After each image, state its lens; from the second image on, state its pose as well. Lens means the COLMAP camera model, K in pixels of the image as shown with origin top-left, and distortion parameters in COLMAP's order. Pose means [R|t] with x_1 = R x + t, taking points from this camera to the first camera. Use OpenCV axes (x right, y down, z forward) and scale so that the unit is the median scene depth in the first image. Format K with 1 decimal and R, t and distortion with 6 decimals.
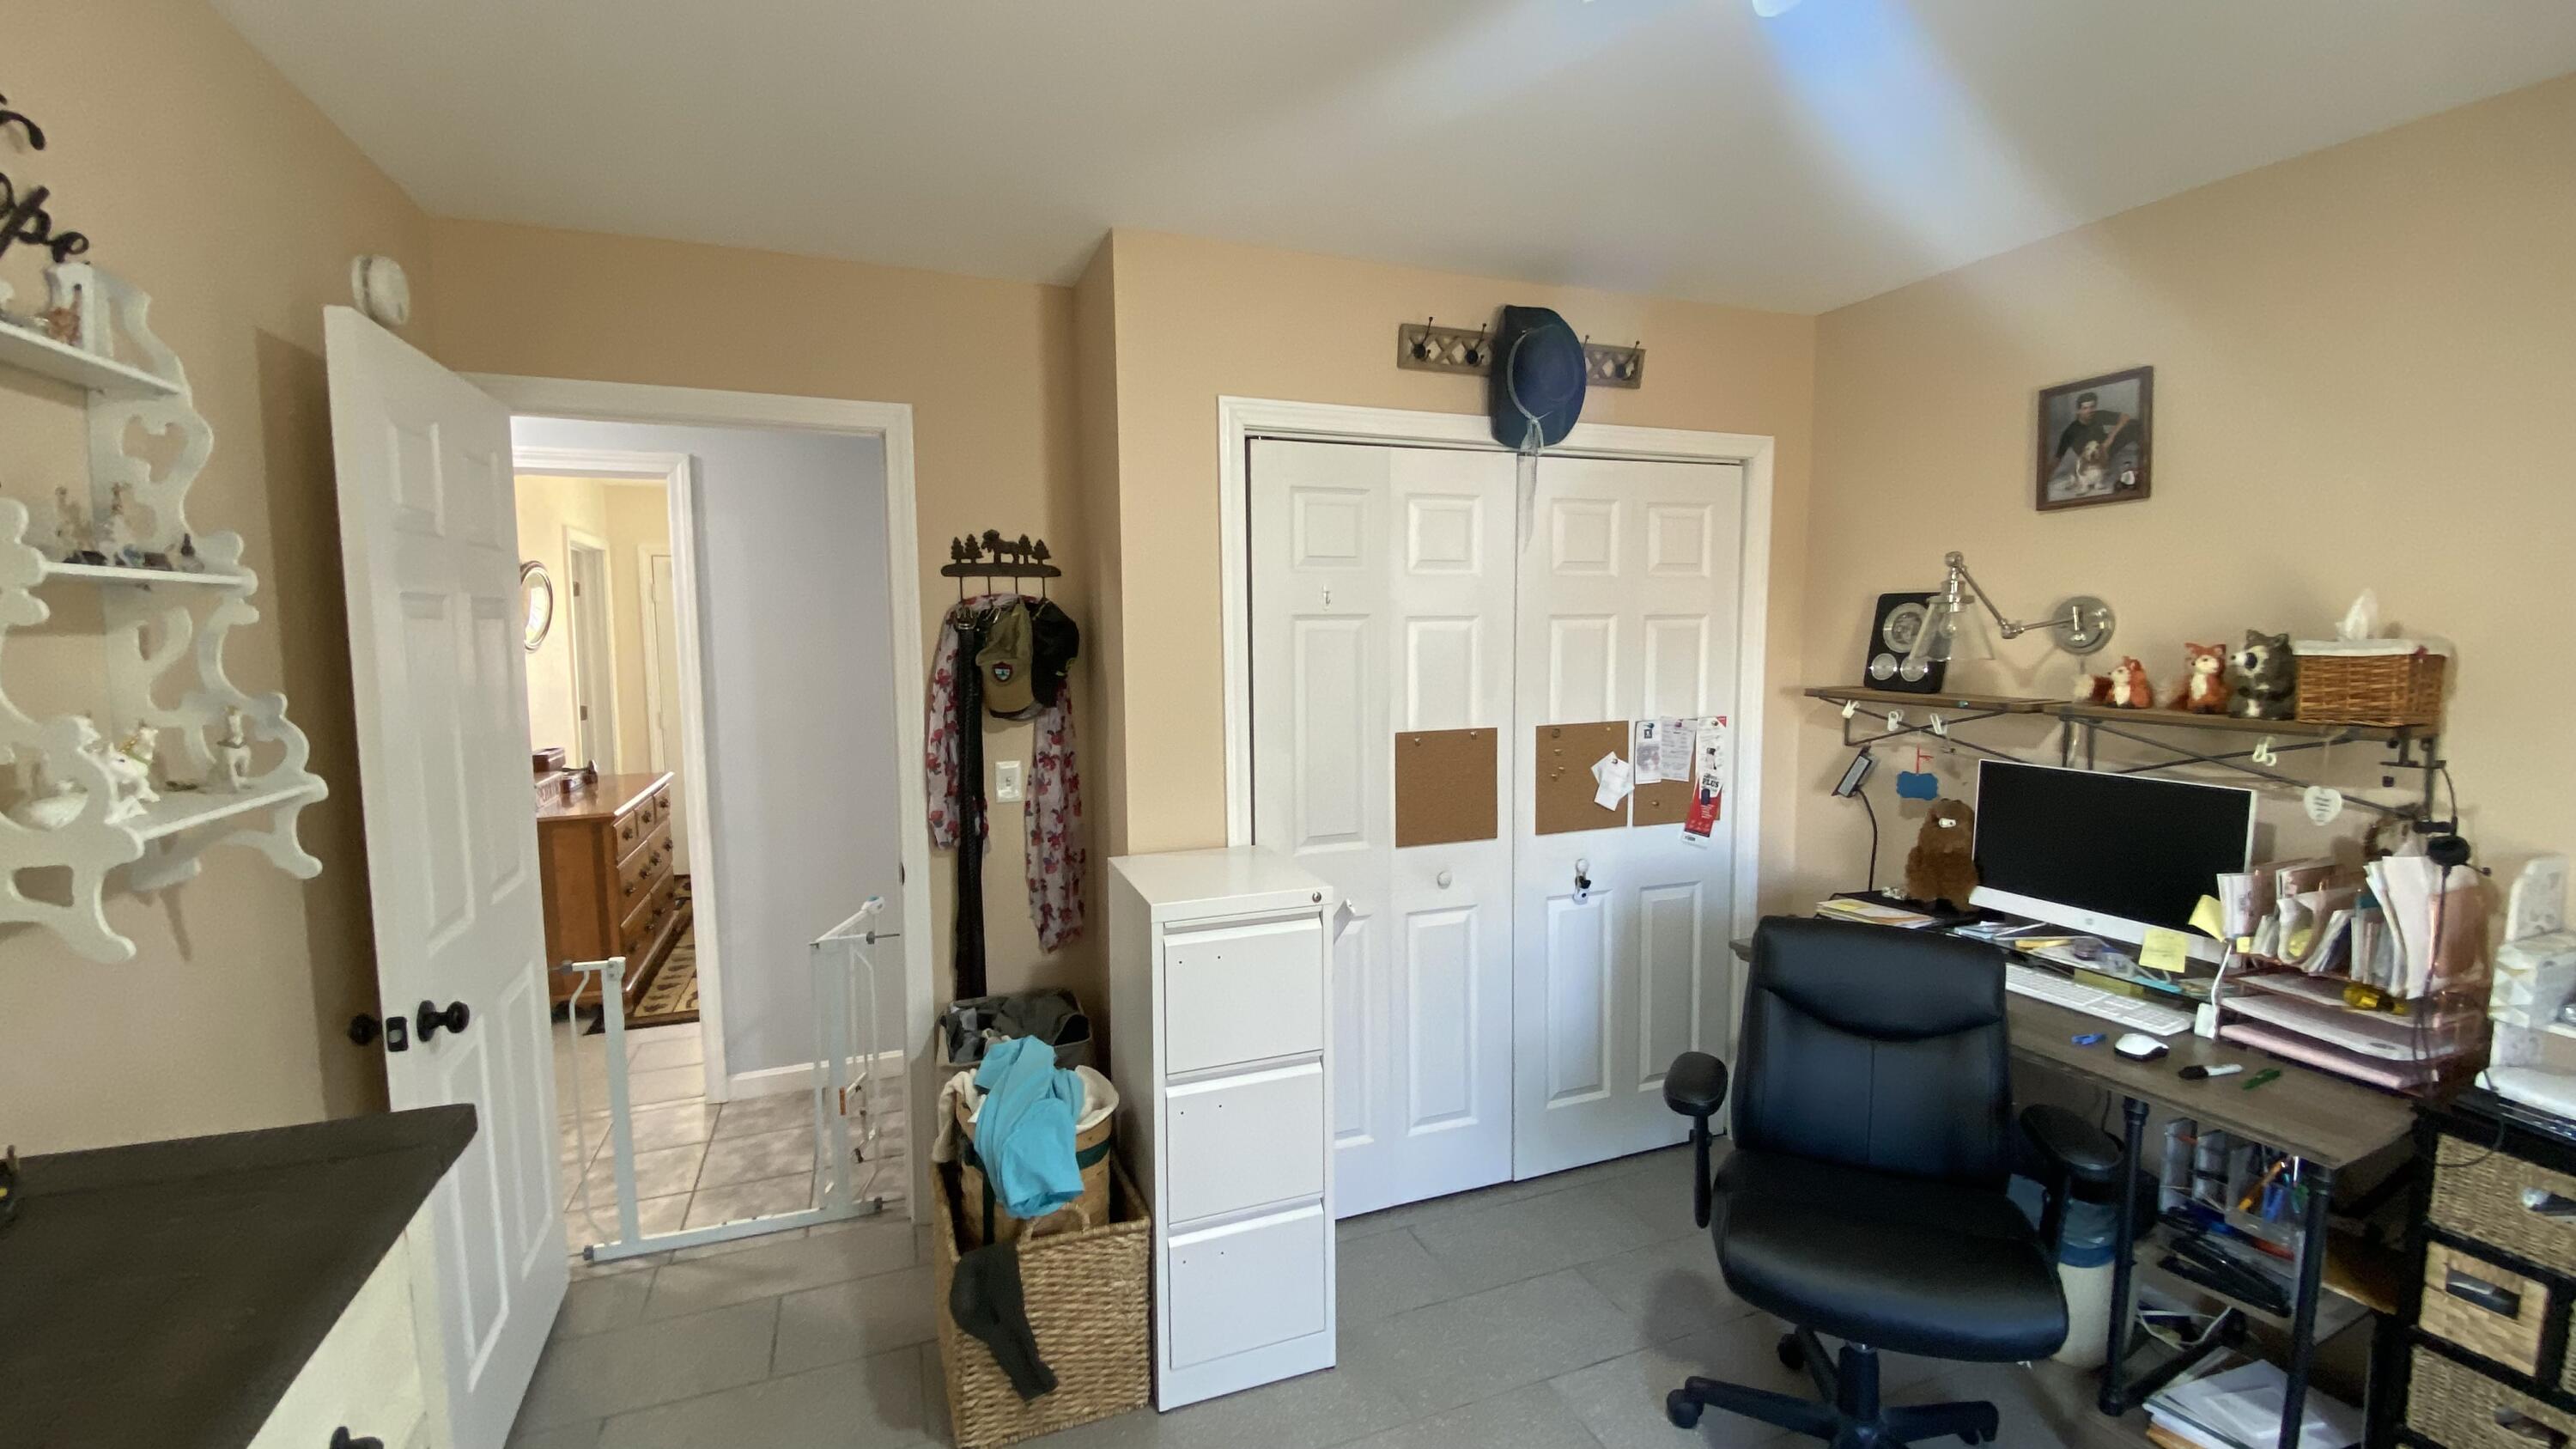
lens RADIAL K [[1068.2, 0, 1279.4], [0, 1068.2, 719.2], [0, 0, 1]] dist [0.000662, -0.021453]
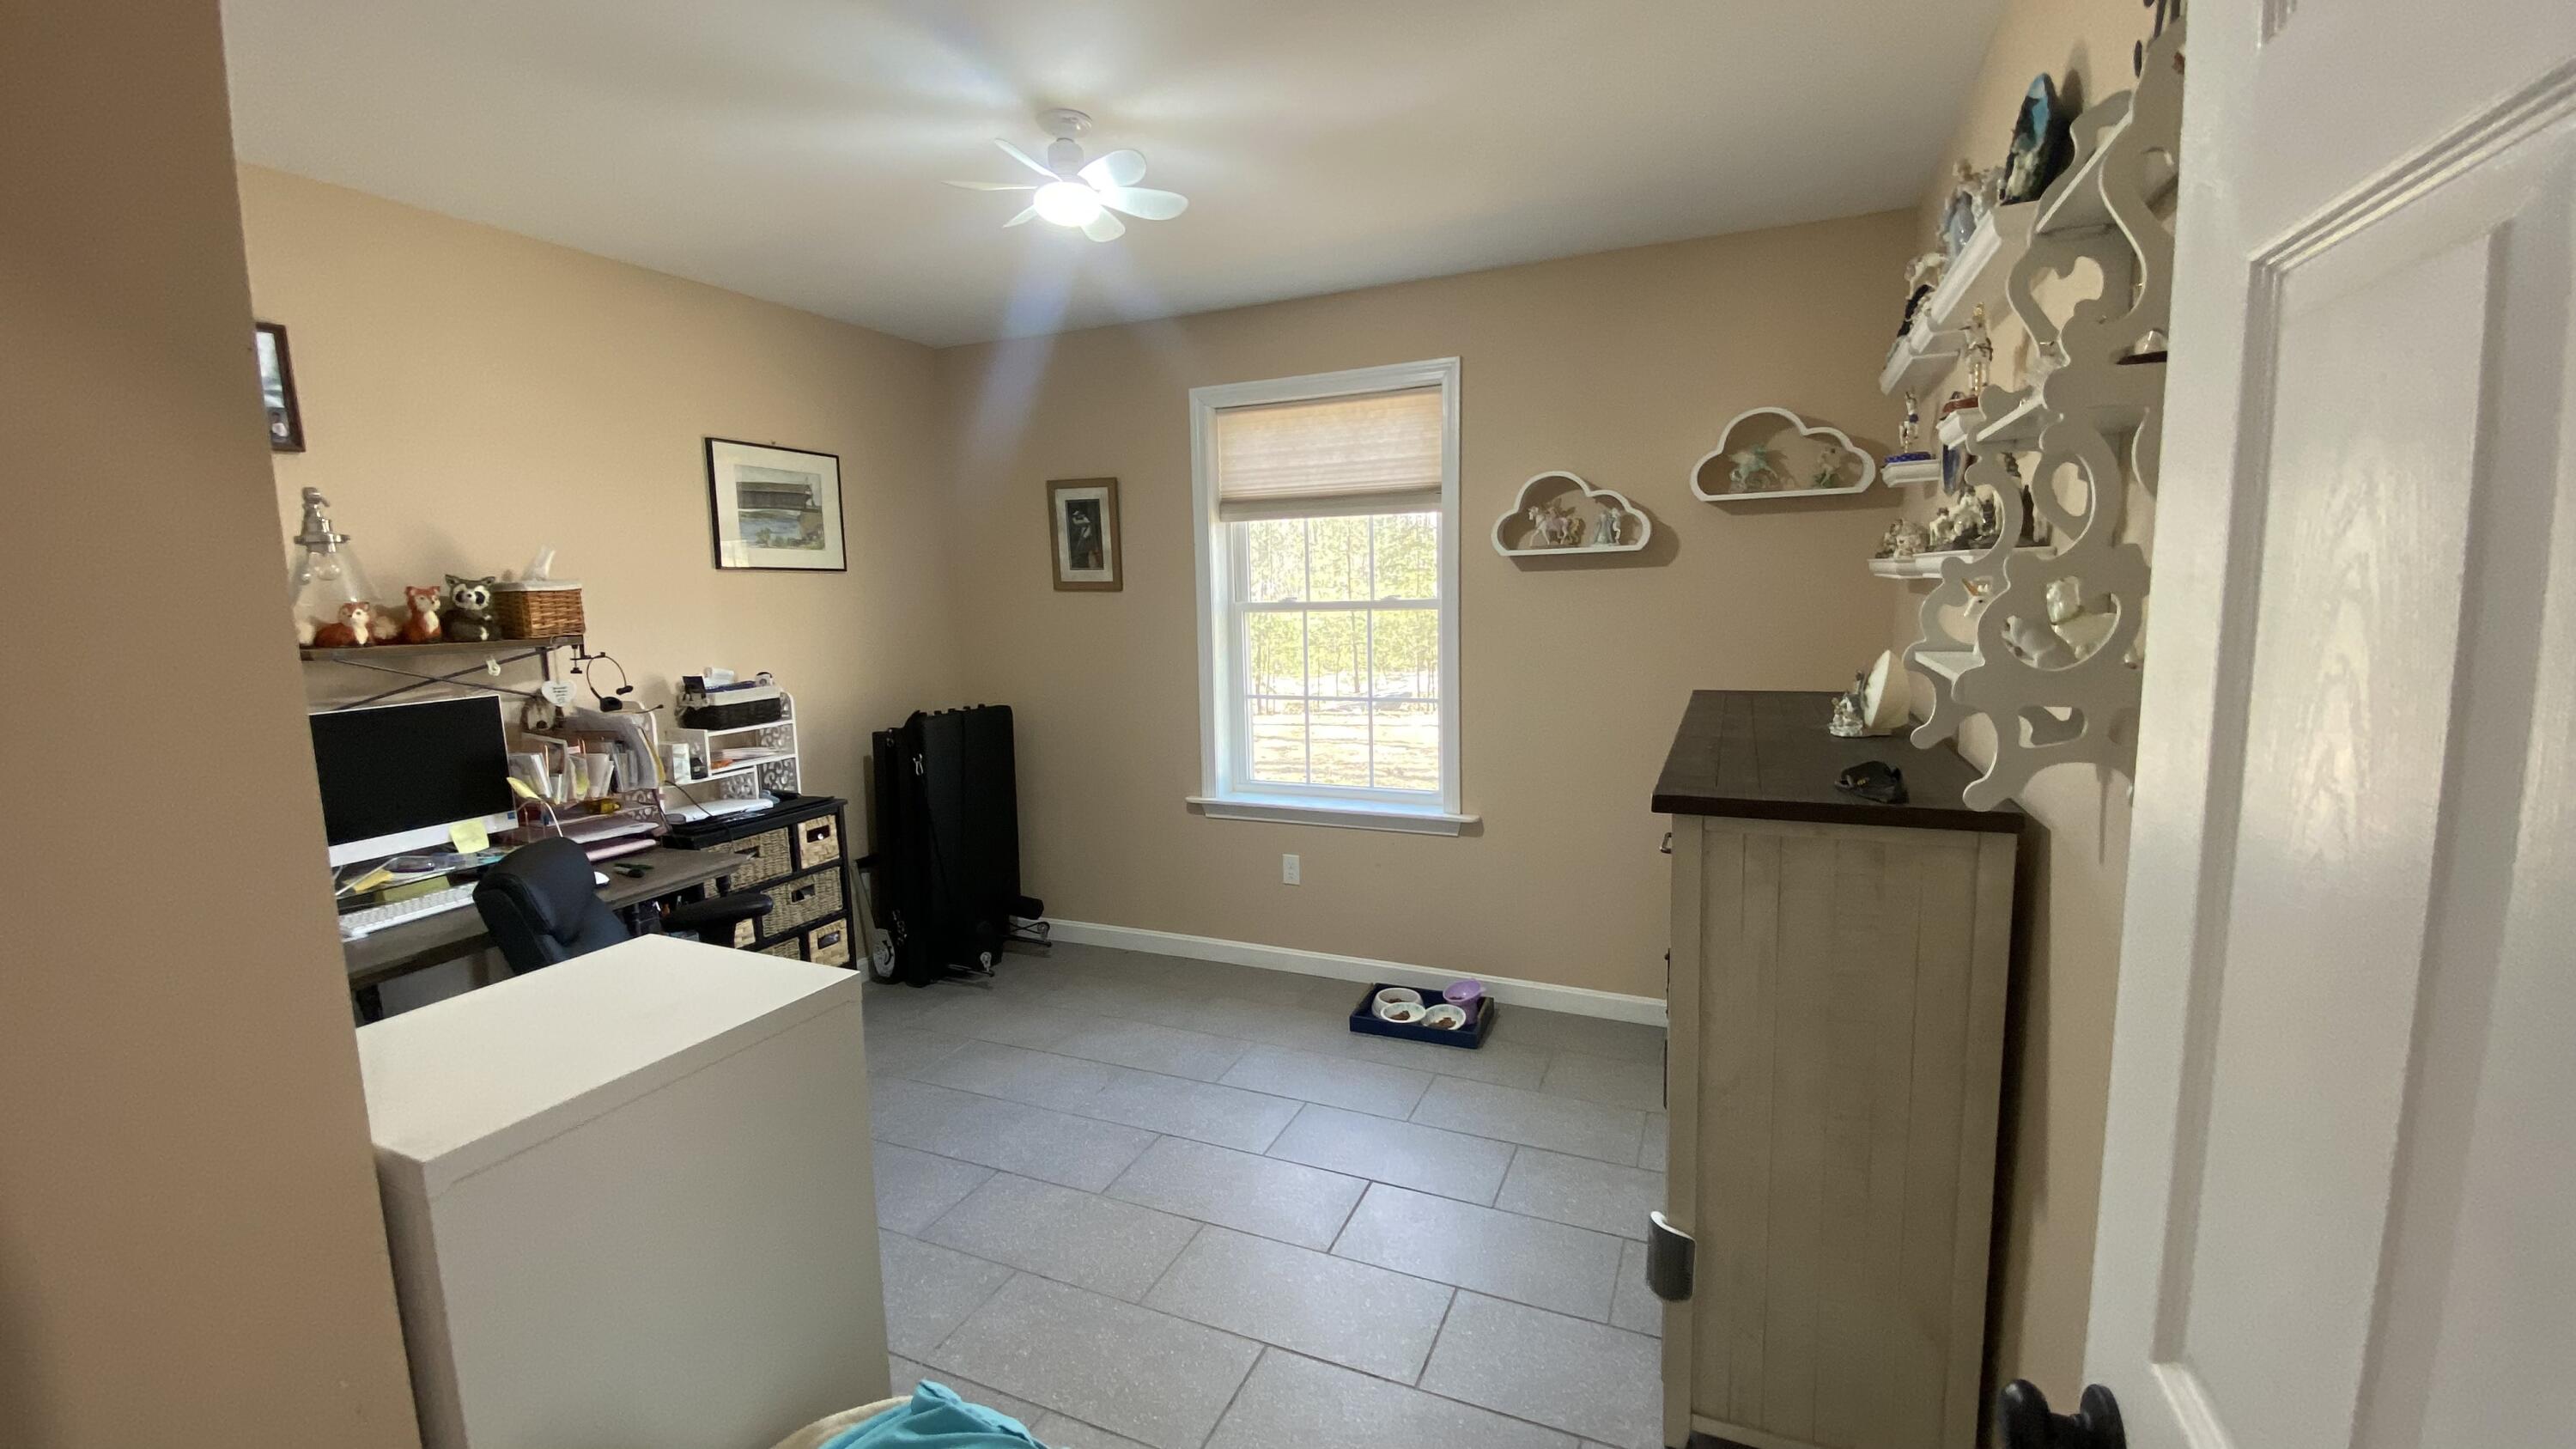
lens RADIAL K [[1068.2, 0, 1279.4], [0, 1068.2, 719.2], [0, 0, 1]] dist [0.000662, -0.021453]
pose [[-0.697454, -0.065599, 0.713620, -0.733910], [0.094855, 0.978589, 0.182662, -0.054567], [-0.710324, 0.195089, -0.676299, 1.216195]]
